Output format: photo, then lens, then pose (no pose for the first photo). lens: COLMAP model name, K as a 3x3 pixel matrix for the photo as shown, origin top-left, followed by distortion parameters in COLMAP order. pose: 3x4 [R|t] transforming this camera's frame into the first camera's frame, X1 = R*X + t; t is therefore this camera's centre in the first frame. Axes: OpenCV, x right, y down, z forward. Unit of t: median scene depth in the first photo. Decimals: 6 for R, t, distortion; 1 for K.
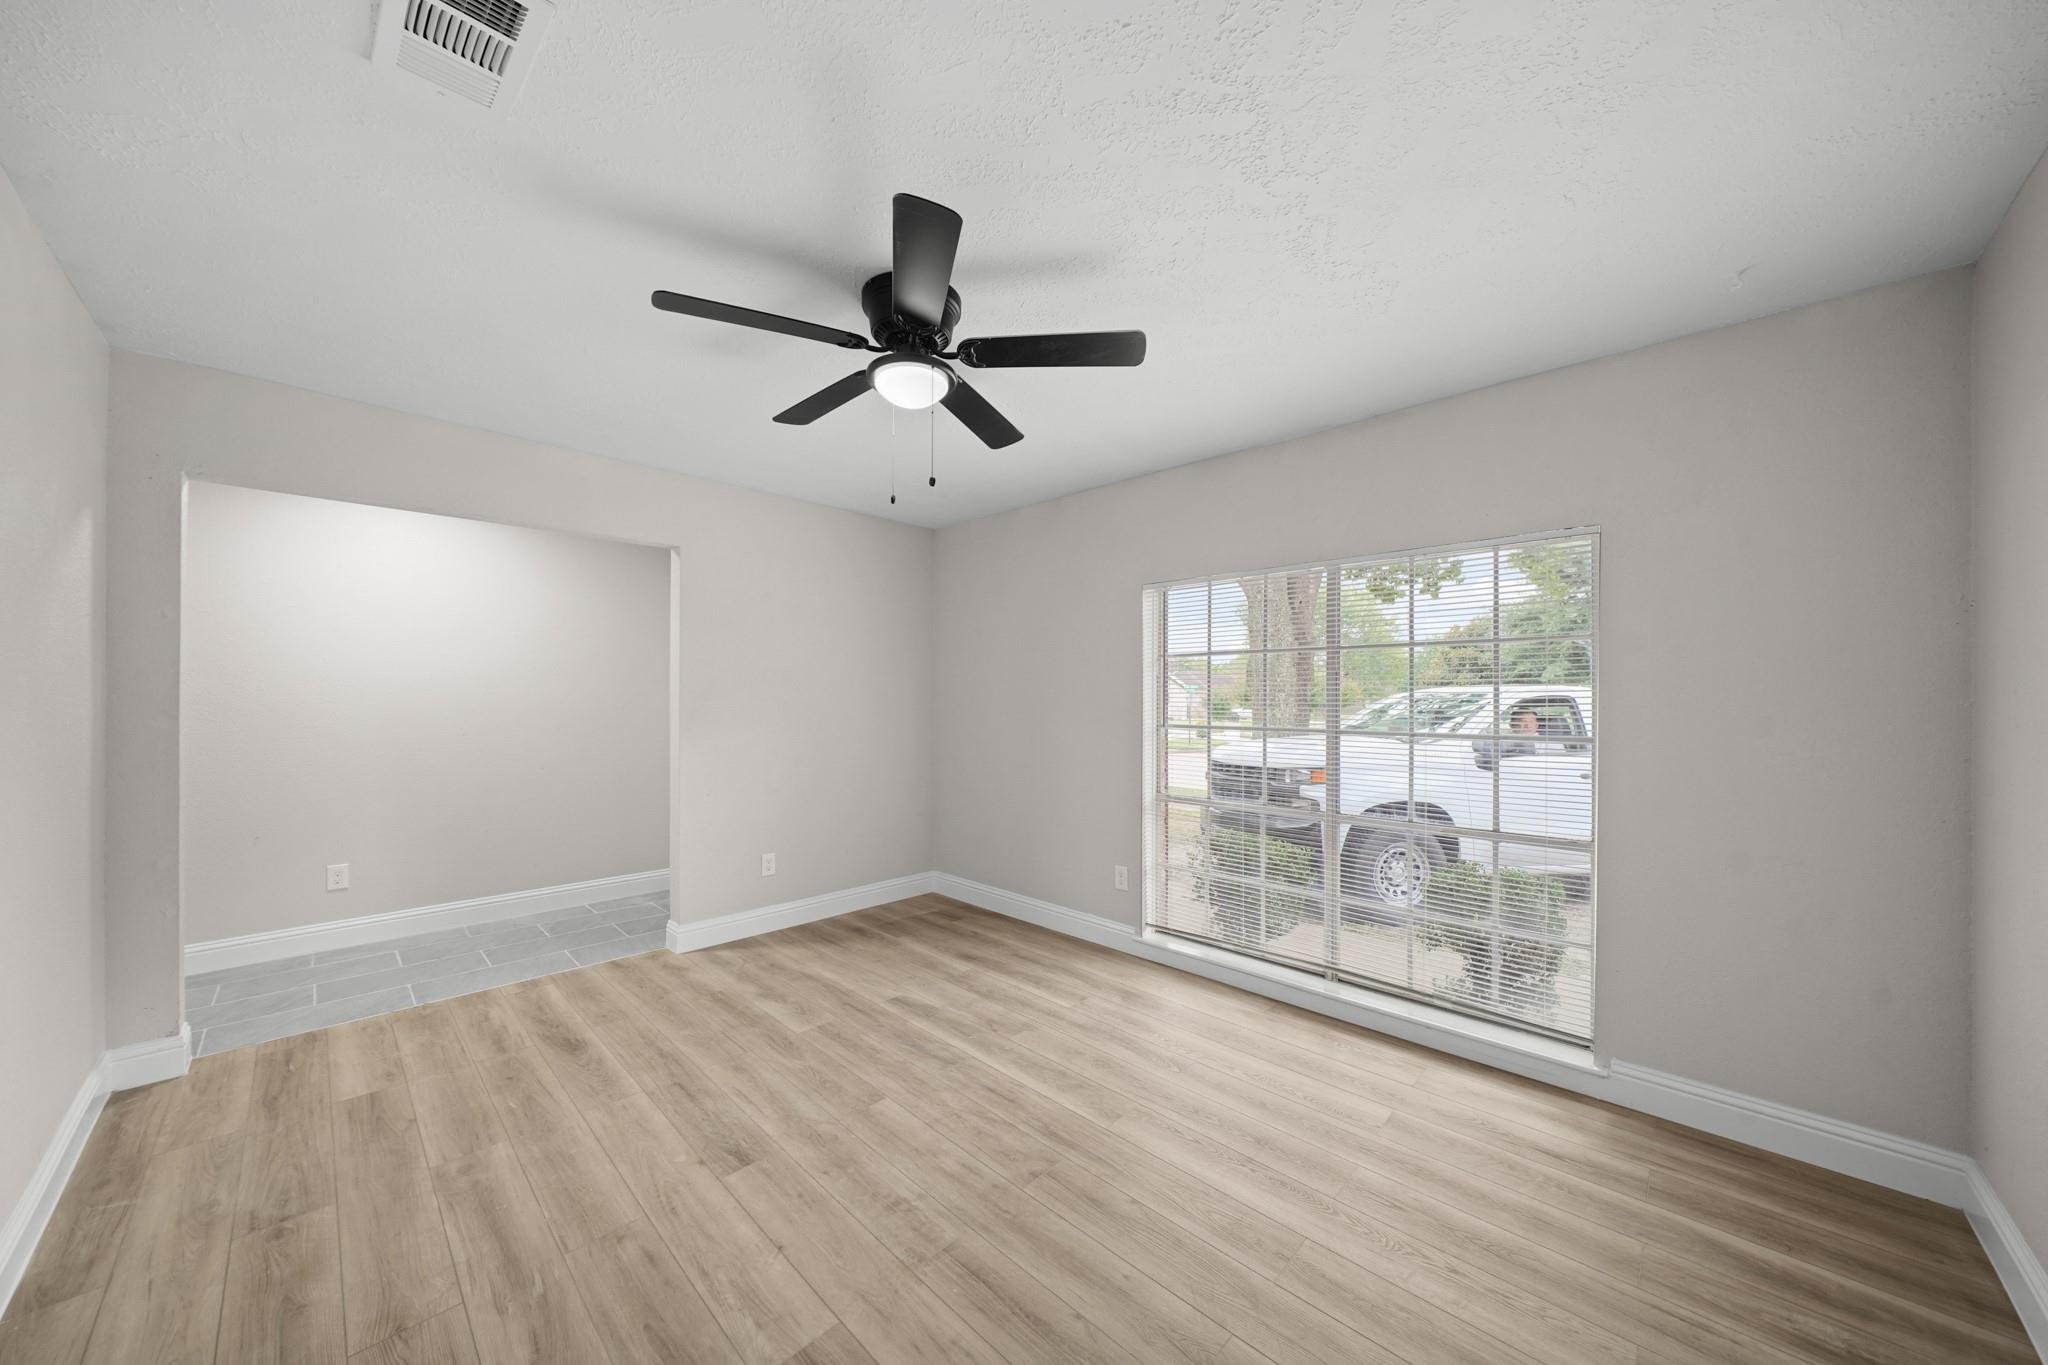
lens RADIAL K [[712.9, 0, 1020.9], [0, 712.9, 691.6], [0, 0, 1]] dist [-0.001768, -0.000508]
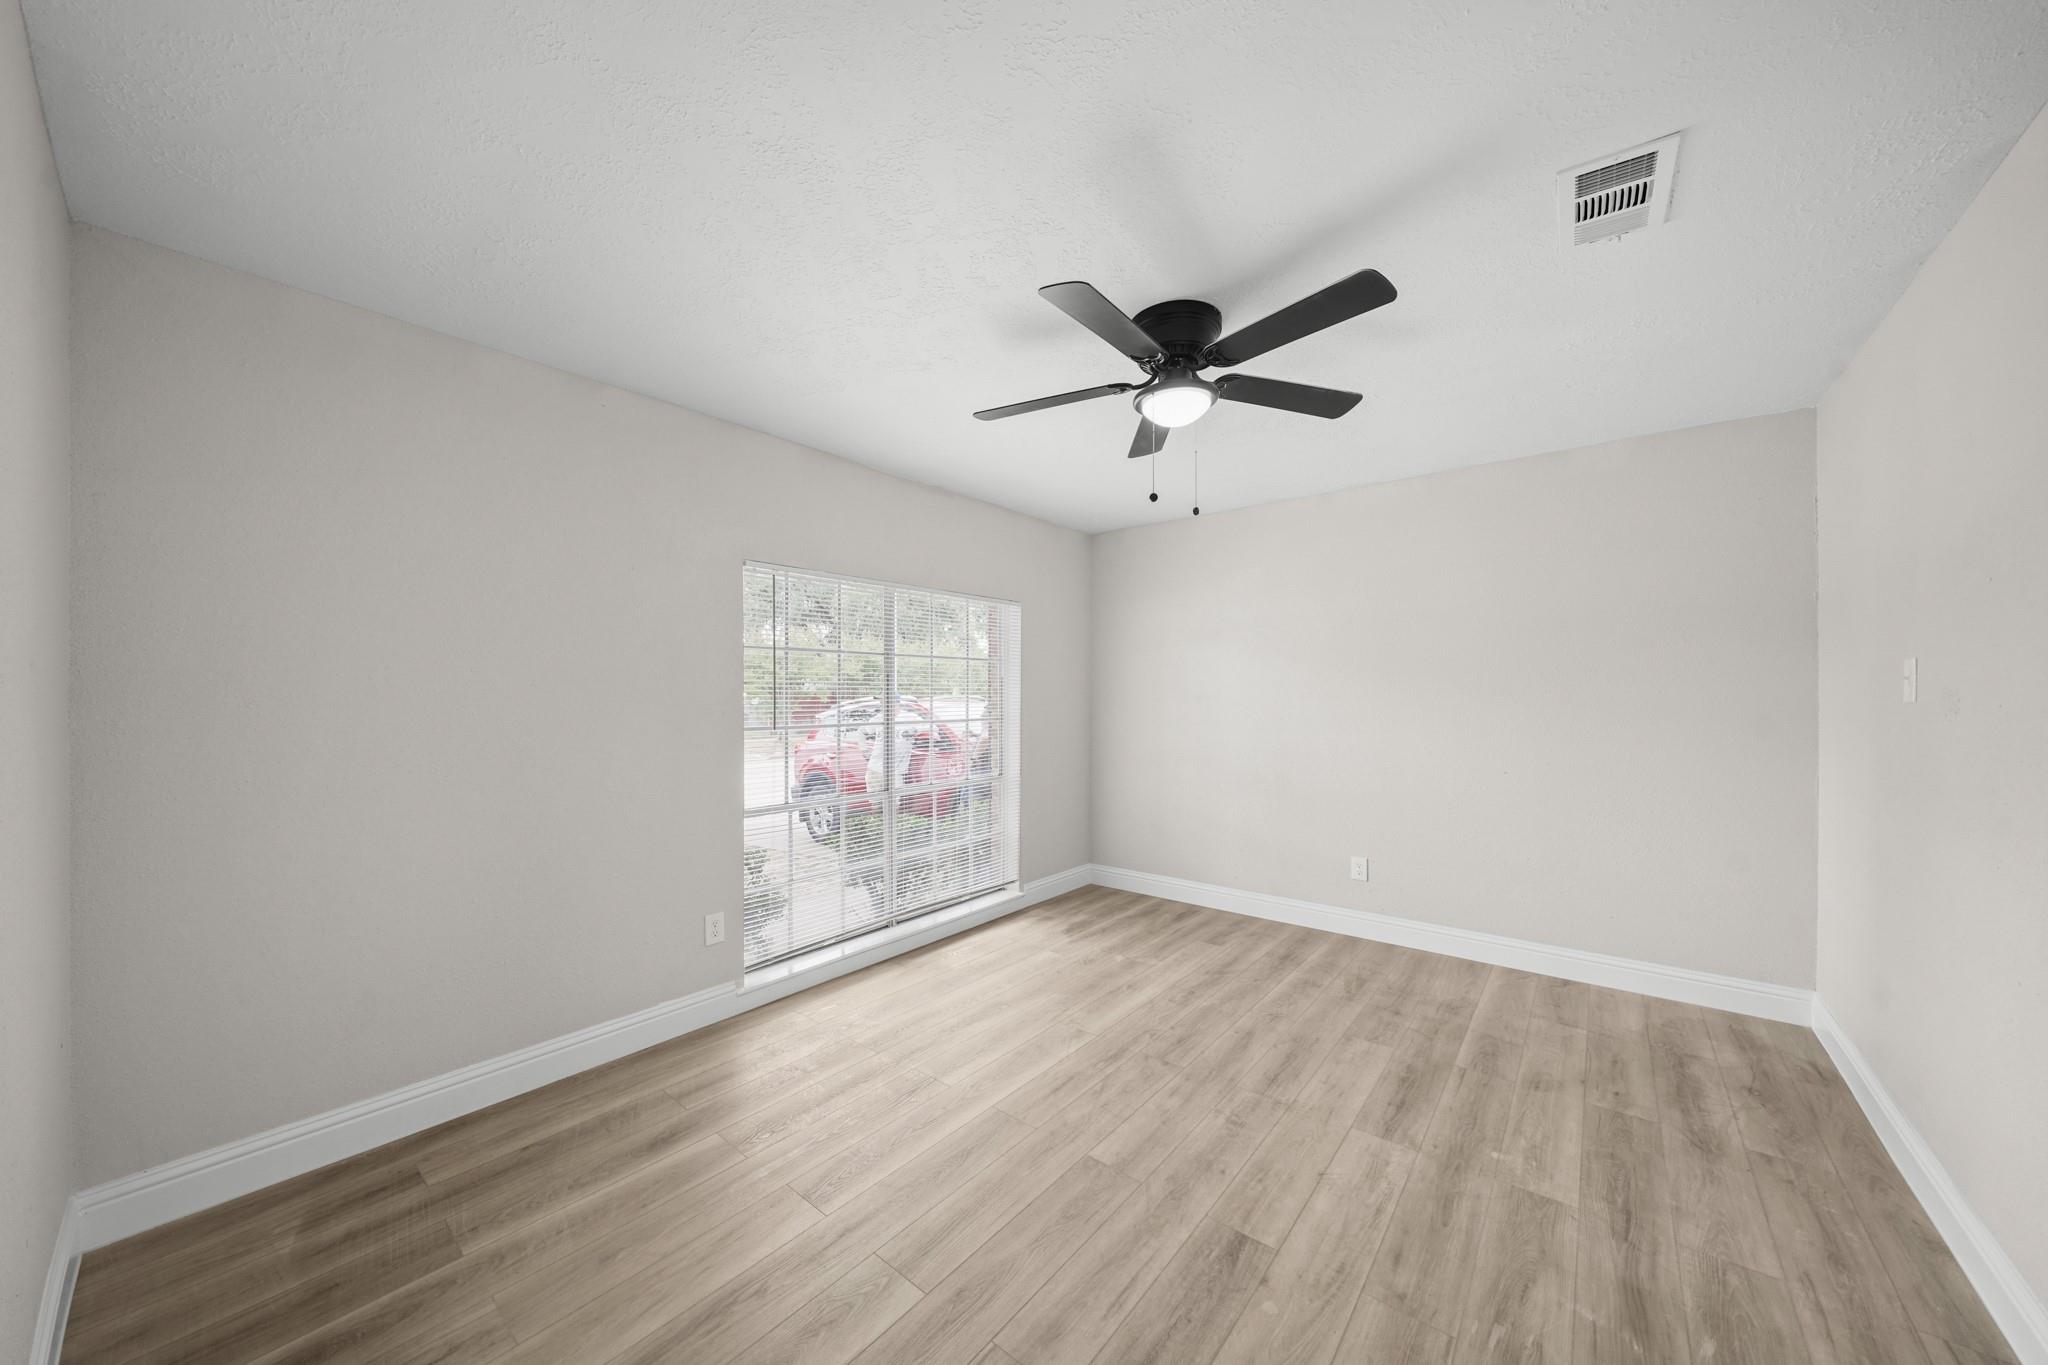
lens RADIAL K [[712.9, 0, 1033.4], [0, 712.9, 682.1], [0, 0, 1]] dist [-0.001768, -0.000508]
pose [[-0.105805, 0.016194, 0.994255, -1.223456], [-0.007077, 0.999830, -0.017038, 0.007971], [-0.994362, -0.008839, -0.105673, 1.347025]]
